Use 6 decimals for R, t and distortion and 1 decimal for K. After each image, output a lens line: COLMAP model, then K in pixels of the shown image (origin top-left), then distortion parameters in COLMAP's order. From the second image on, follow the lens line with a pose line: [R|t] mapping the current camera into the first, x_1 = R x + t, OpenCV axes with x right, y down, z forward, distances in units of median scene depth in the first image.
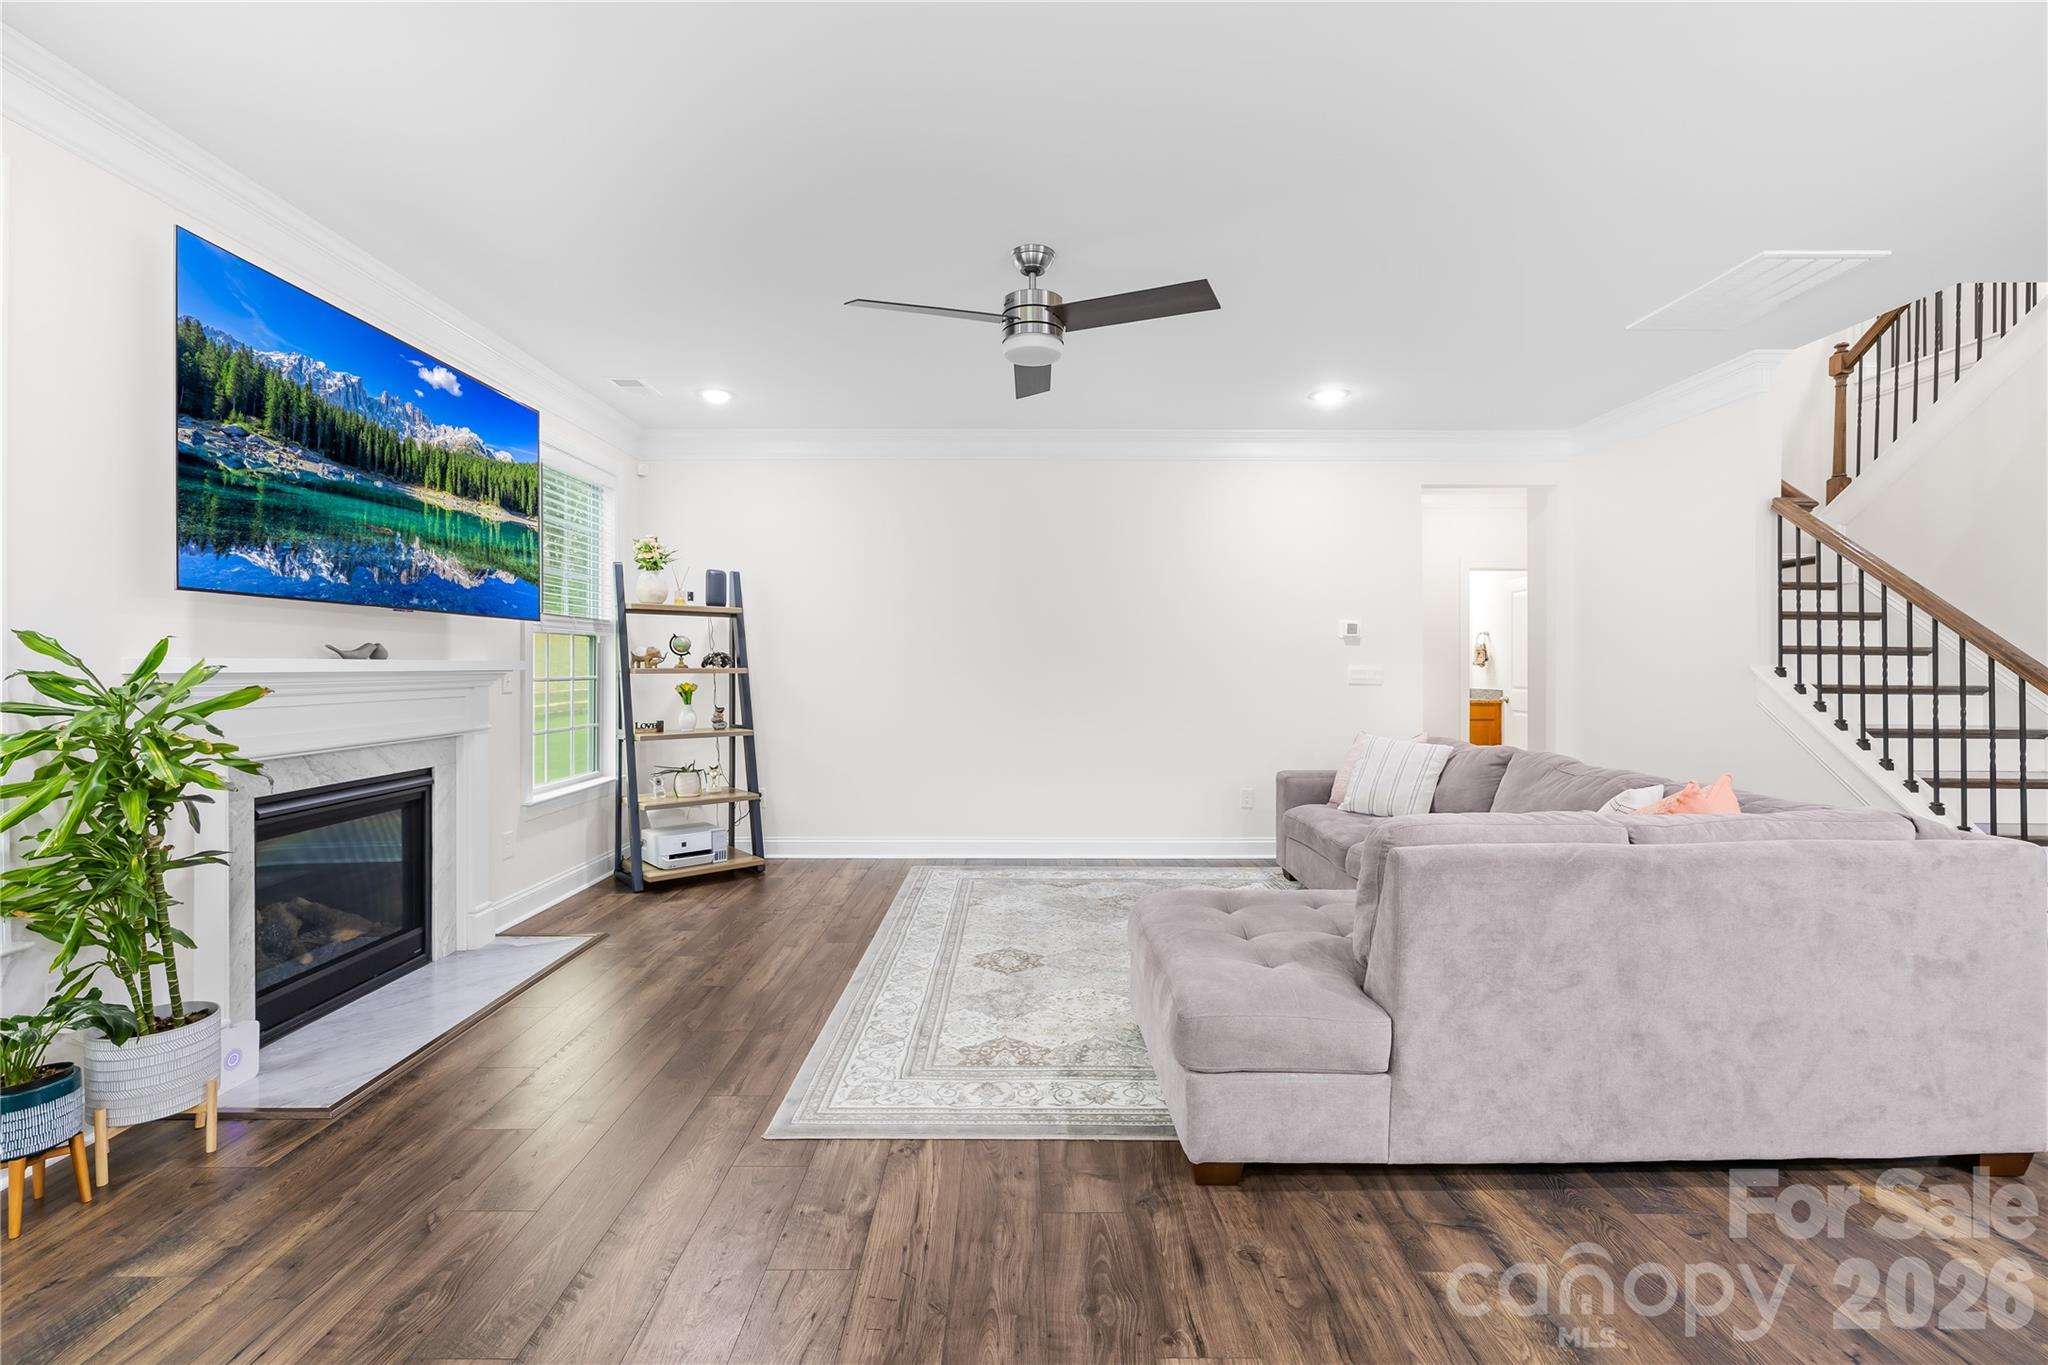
lens RADIAL K [[872.3, 0, 1015.2], [0, 872.3, 675.2], [0, 0, 1]] dist [0.000406, -0.000852]
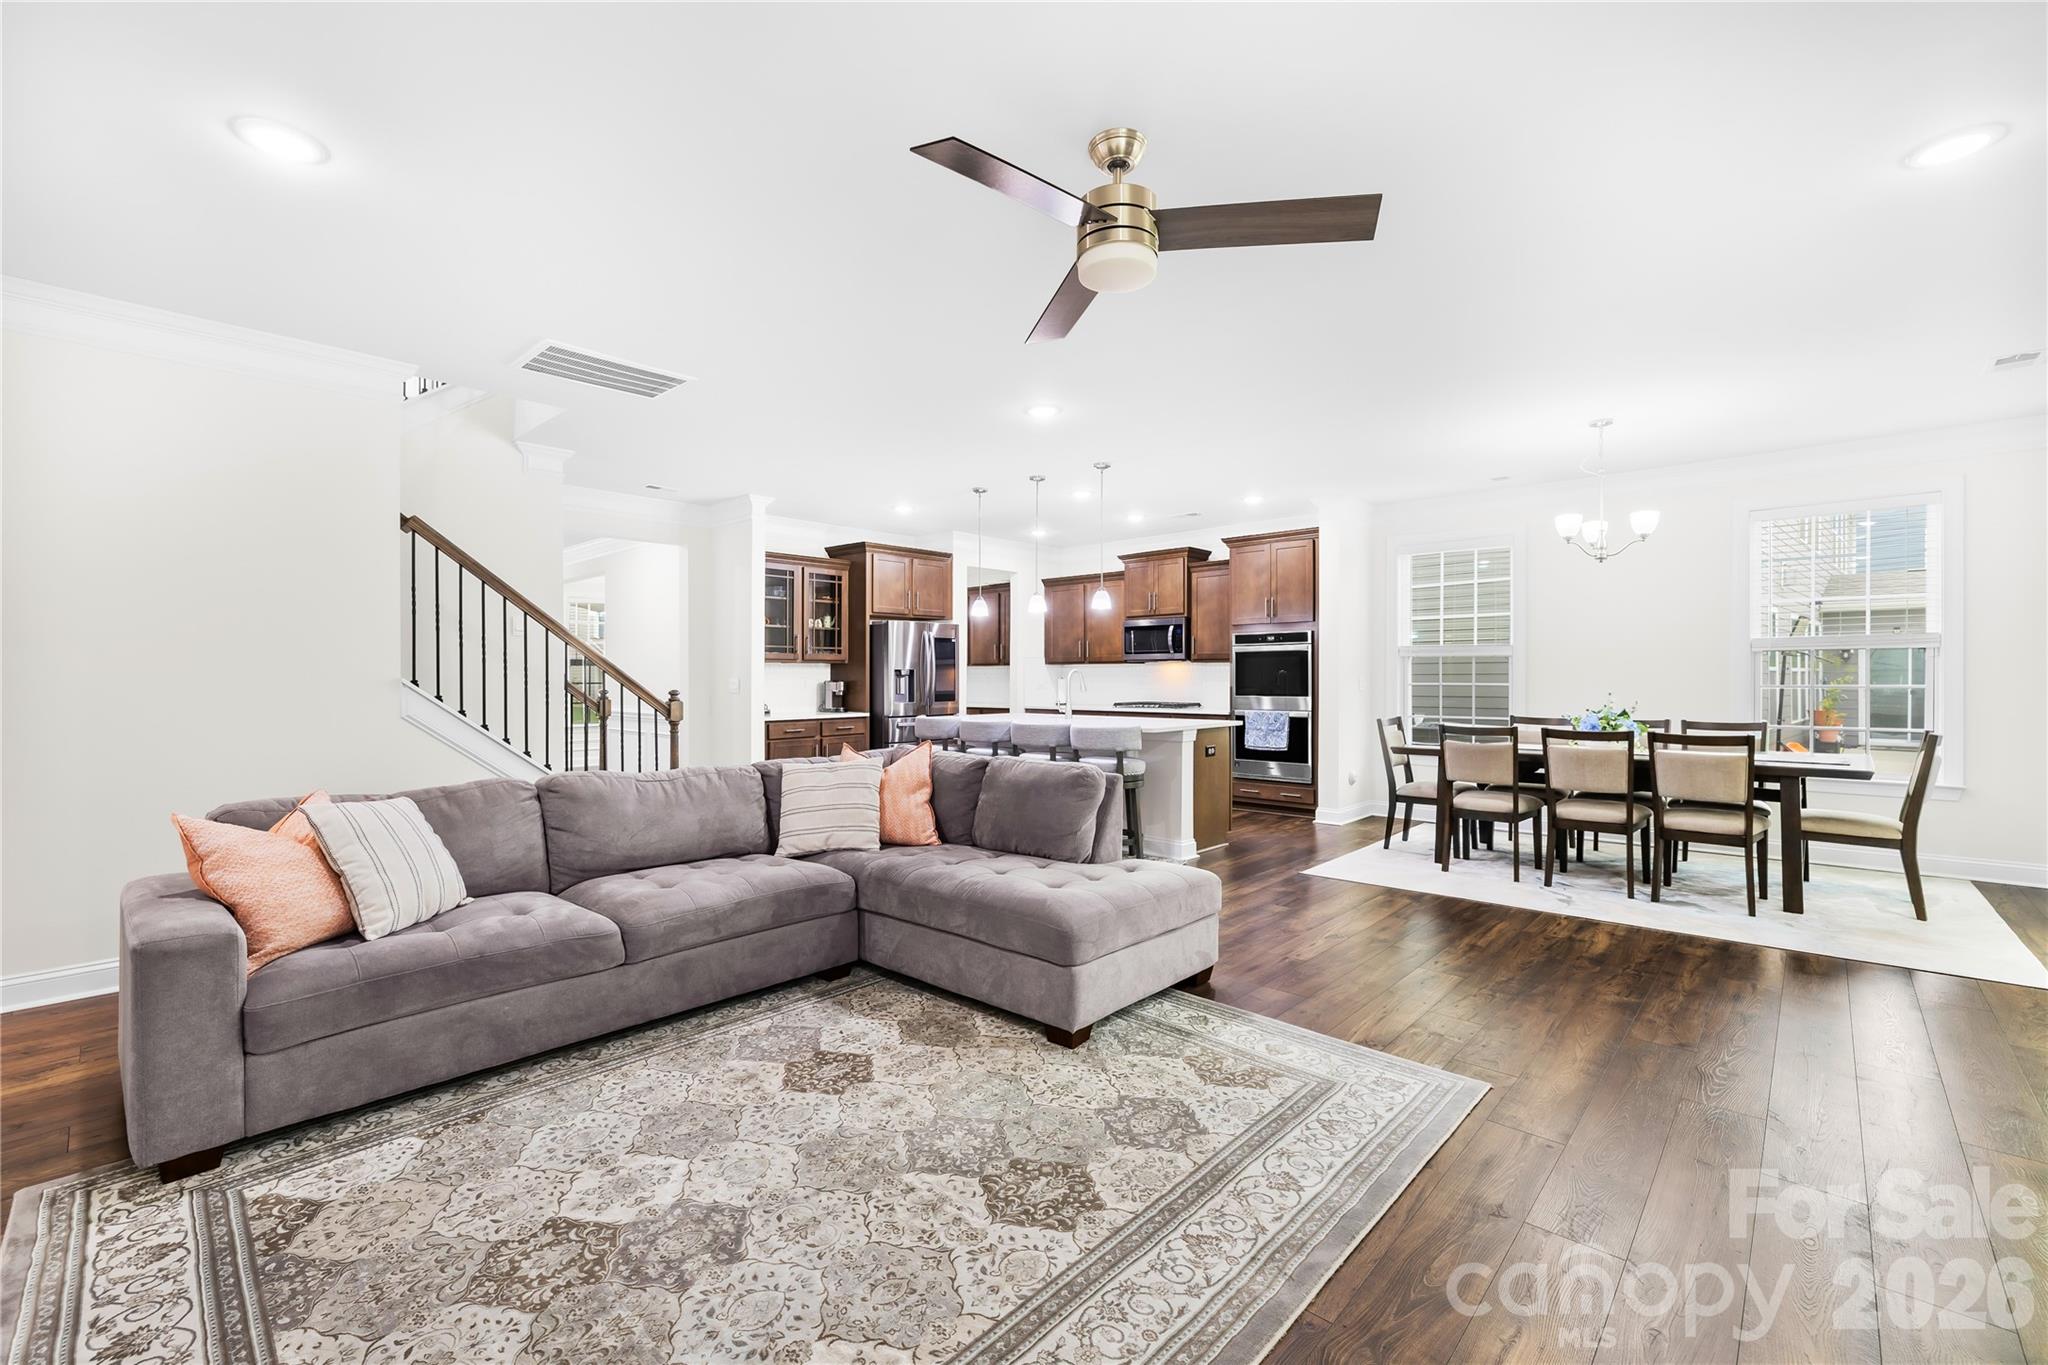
lens RADIAL K [[853.8, 0, 1019.6], [0, 853.8, 674.7], [0, 0, 1]] dist [0.000353, 0.000932]
pose [[-0.729160, 0.001932, 0.684340, -0.445945], [0.008631, 0.999942, 0.006374, -0.020546], [-0.684288, 0.010554, -0.729135, 1.648718]]
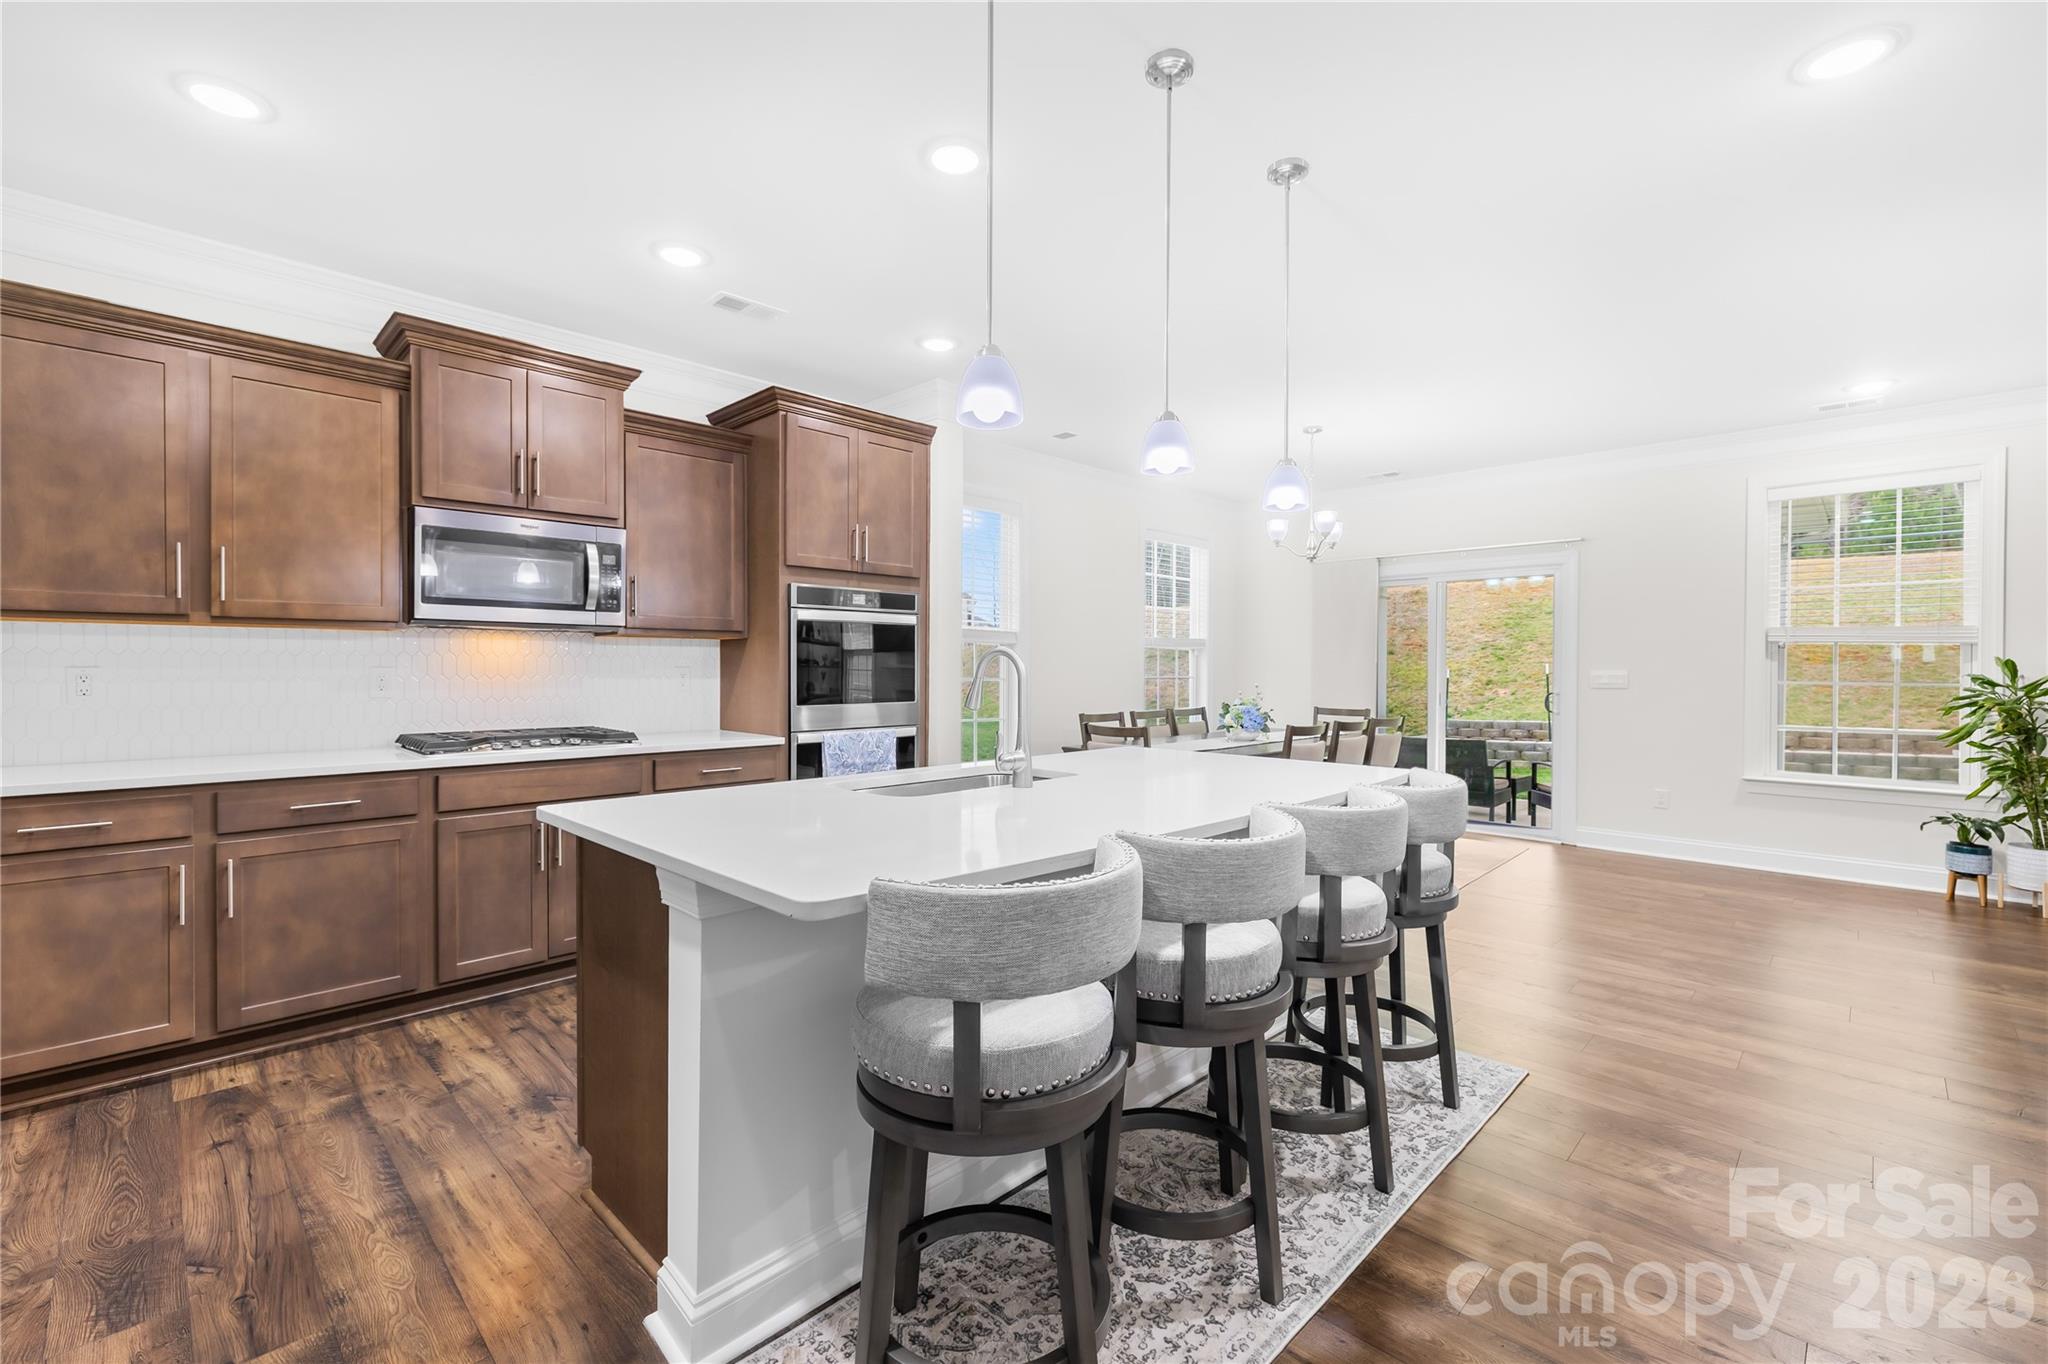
lens RADIAL K [[872.3, 0, 1025.3], [0, 872.3, 673.5], [0, 0, 1]] dist [0.000406, -0.000852]
pose [[-0.708181, 0.001444, -0.706030, 1.508448], [-0.009307, 0.999892, 0.011381, -0.003246], [0.705970, 0.014631, -0.708091, 0.531244]]
